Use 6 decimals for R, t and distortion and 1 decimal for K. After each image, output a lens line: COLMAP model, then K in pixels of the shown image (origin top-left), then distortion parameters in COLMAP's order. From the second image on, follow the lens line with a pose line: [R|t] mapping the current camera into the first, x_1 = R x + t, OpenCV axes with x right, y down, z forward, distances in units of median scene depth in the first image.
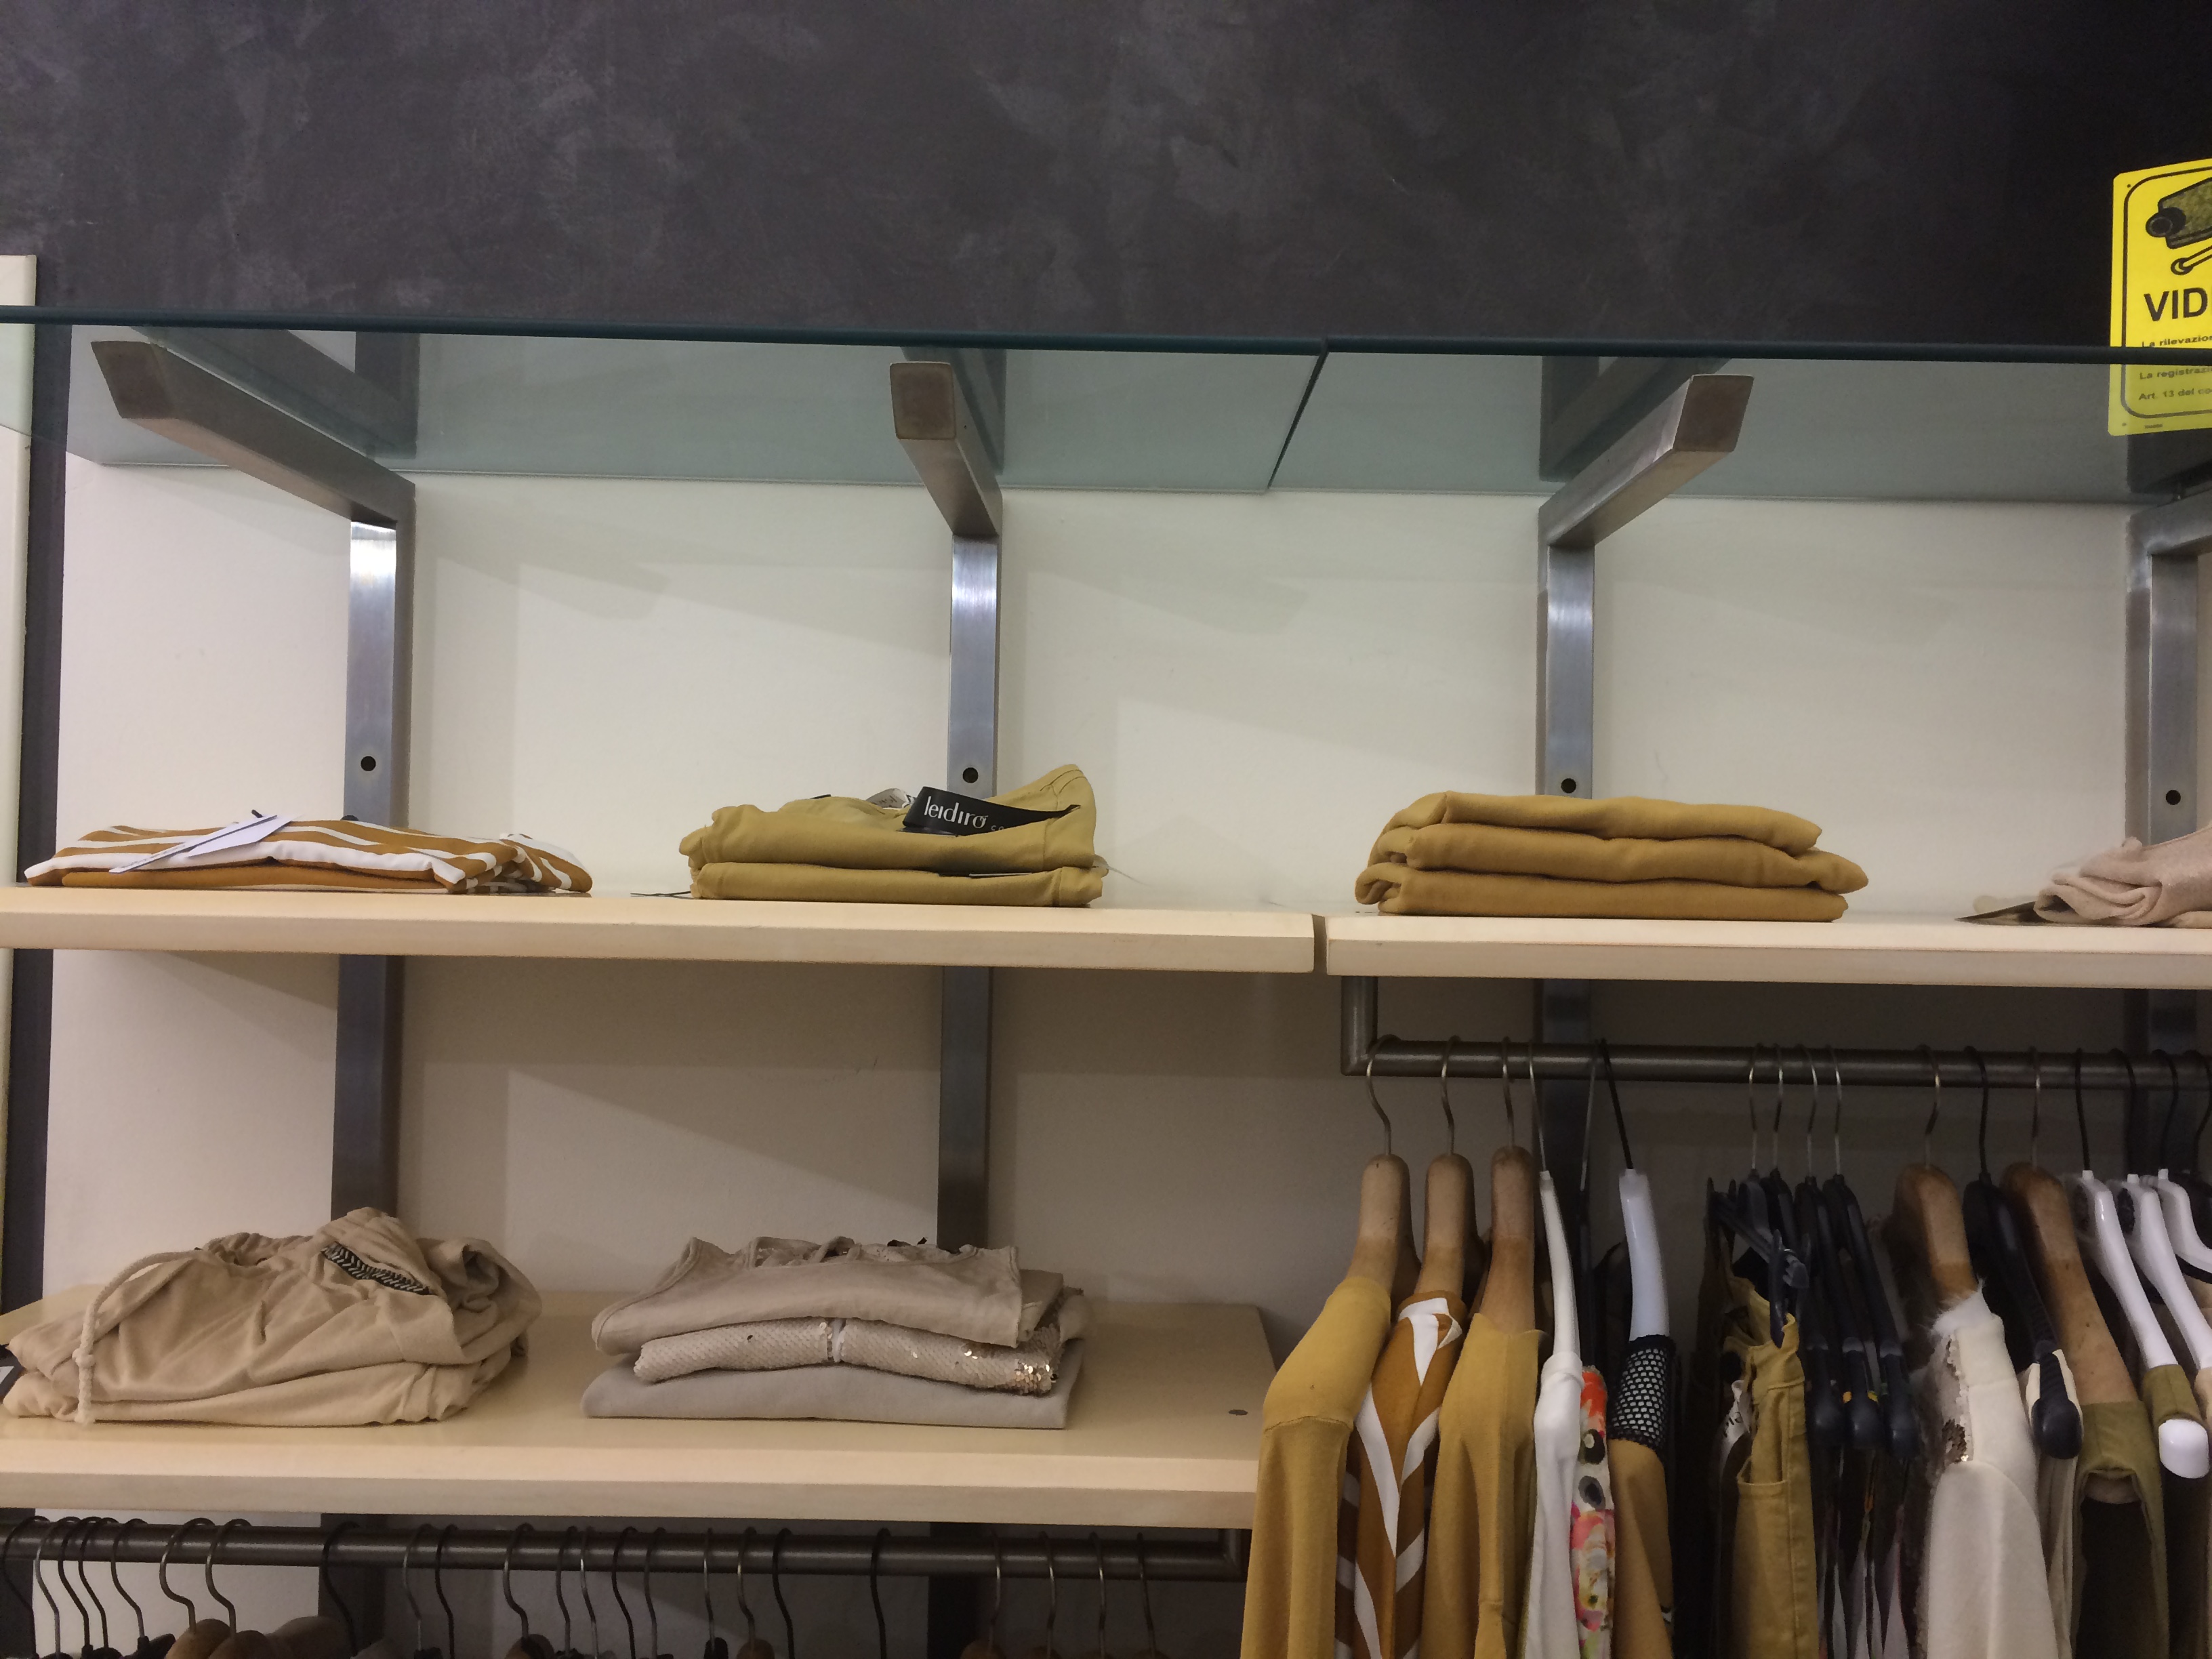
lens RADIAL K [[1918.1, 0, 1106.0], [0, 1918.1, 829.5], [0, 0, 1]] dist [0.063211, -0.067881]
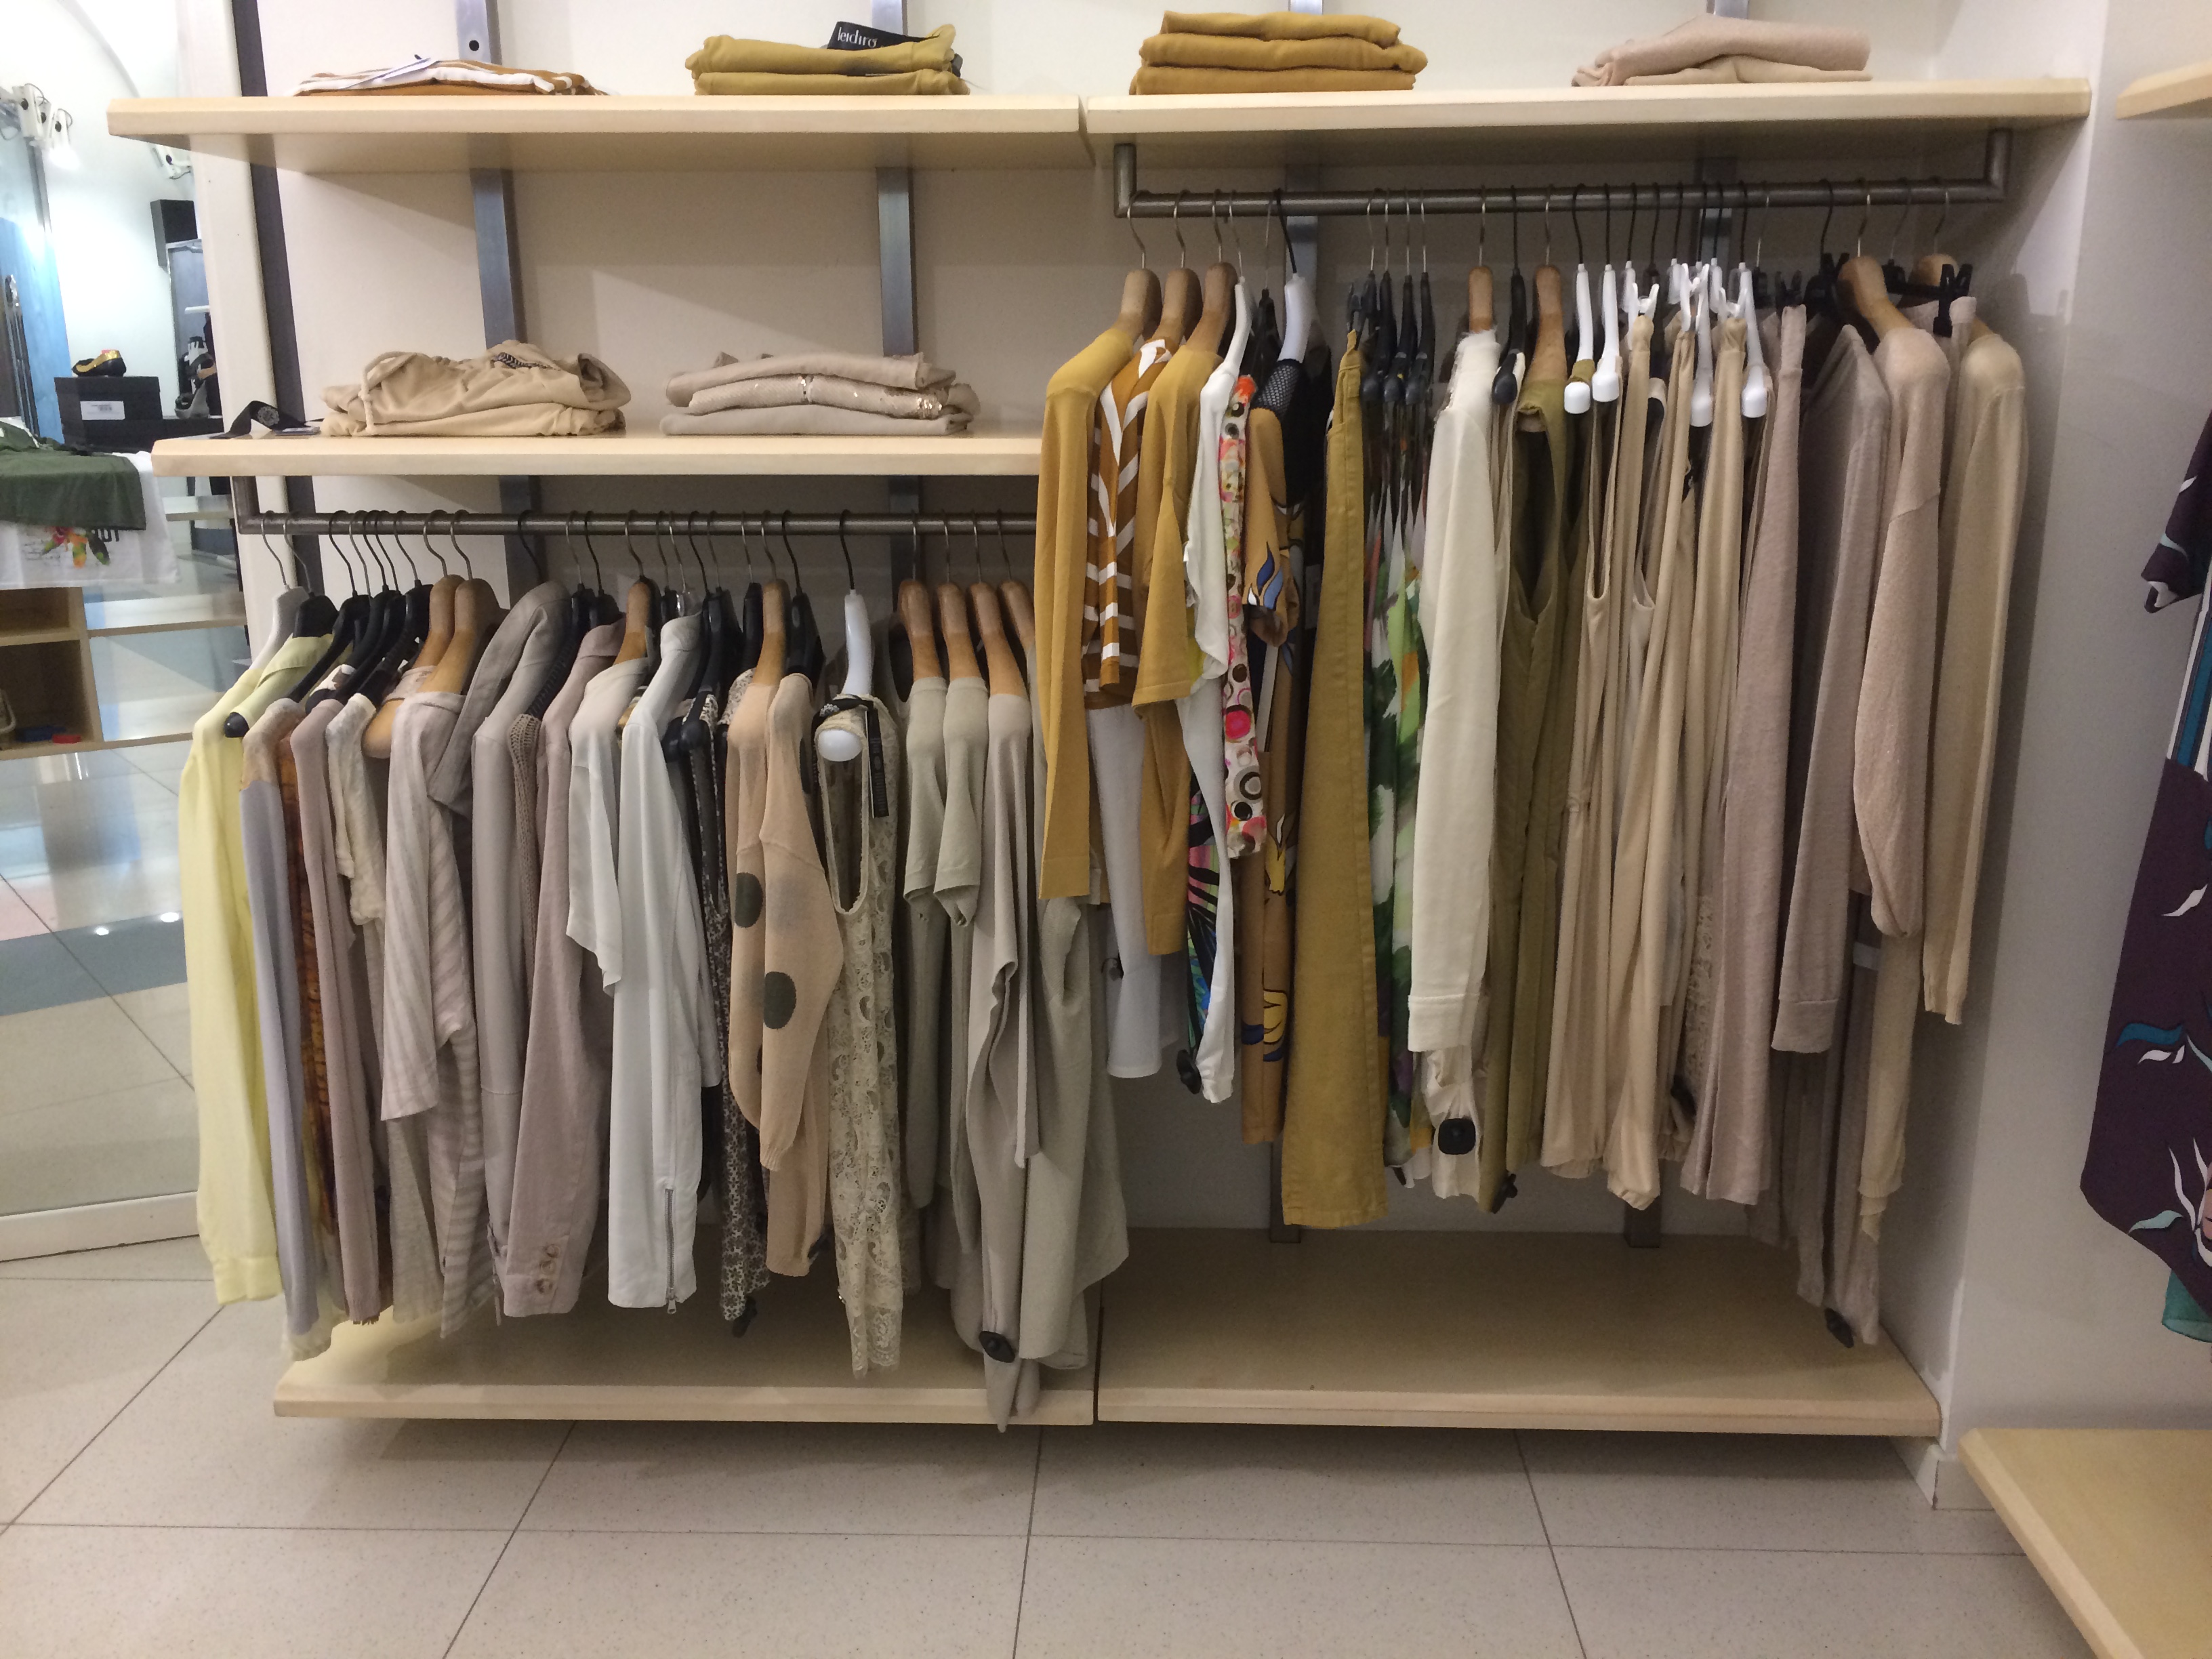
lens RADIAL K [[1878.4, 0, 1106.0], [0, 1878.4, 829.5], [0, 0, 1]] dist [0.080186, -0.077949]
pose [[0.999286, -0.017762, -0.033347, 0.169145], [0.026155, 0.962143, 0.271287, 0.201941], [0.027266, -0.271965, 0.961921, -0.683457]]
